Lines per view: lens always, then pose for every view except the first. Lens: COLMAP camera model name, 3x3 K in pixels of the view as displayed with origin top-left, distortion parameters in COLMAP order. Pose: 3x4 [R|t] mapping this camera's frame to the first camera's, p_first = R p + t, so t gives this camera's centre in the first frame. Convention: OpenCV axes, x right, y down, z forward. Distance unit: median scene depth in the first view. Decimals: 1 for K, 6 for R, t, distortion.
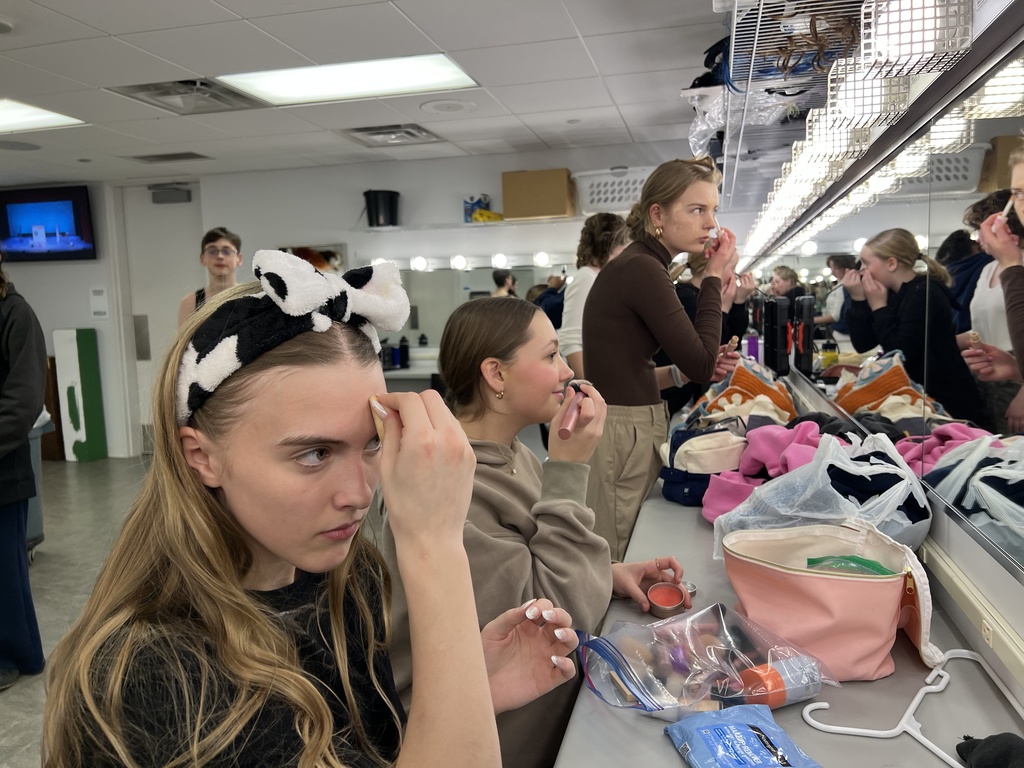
lens RADIAL K [[781.9, 0, 512.0], [0, 781.9, 384.0], [0, 0, 1]] dist [0.039783, -0.045603]
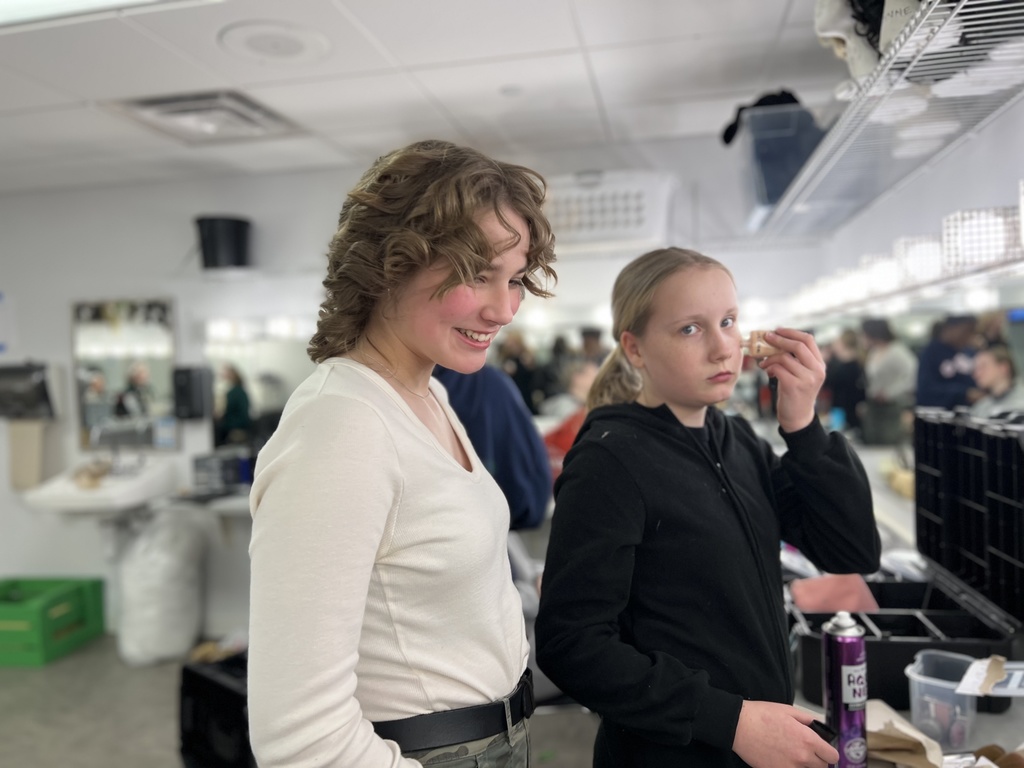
lens RADIAL K [[781.9, 0, 512.0], [0, 781.9, 384.0], [0, 0, 1]] dist [0.039783, -0.045603]
pose [[0.998829, -0.007412, 0.047800, 0.076855], [0.010781, 0.997446, -0.070611, -0.115494], [-0.047155, 0.071043, 0.996358, 0.672122]]
